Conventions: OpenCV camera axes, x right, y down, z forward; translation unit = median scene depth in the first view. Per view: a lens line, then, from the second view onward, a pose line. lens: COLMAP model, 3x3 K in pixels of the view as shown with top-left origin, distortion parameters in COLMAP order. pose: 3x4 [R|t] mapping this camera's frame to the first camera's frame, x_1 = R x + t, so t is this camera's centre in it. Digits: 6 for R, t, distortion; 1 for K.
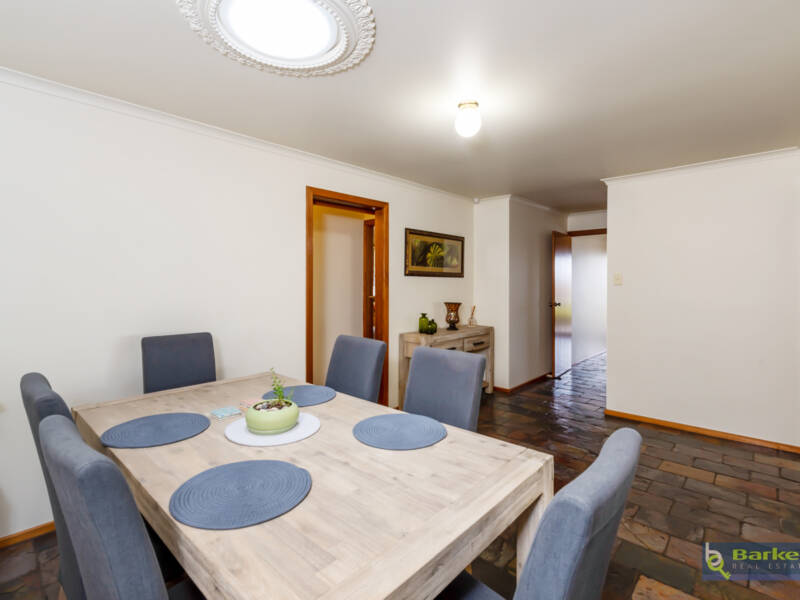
lens RADIAL K [[390.1, 0, 400.7], [0, 390.1, 294.2], [0, 0, 1]] dist [0.001451, 0.000023]
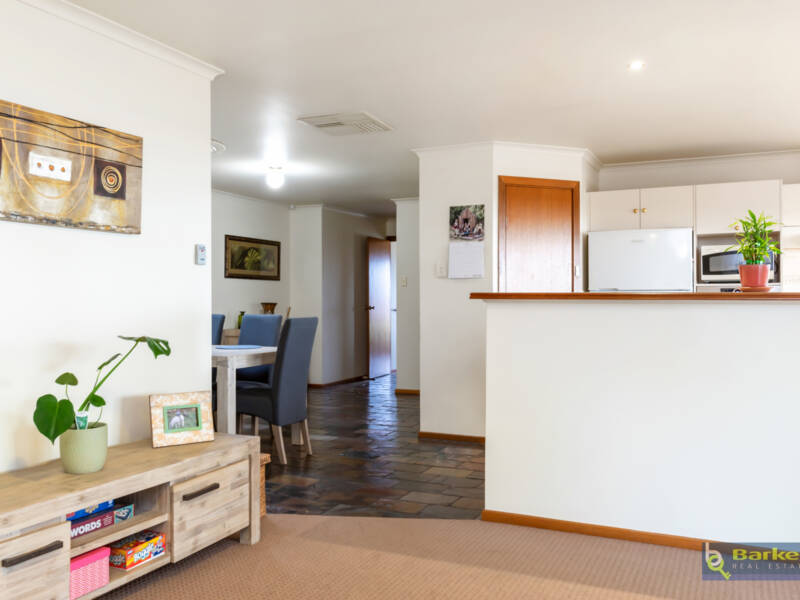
lens RADIAL K [[712.1, 0, 400.0], [0, 712.1, 300.0], [0, 0, 1]] dist [-0.000694, 0.000484]
pose [[0.954787, 0.002708, 0.297278, -0.105465], [0.004811, 0.999687, -0.024559, 0.062203], [-0.297252, 0.024879, 0.954475, -0.983334]]
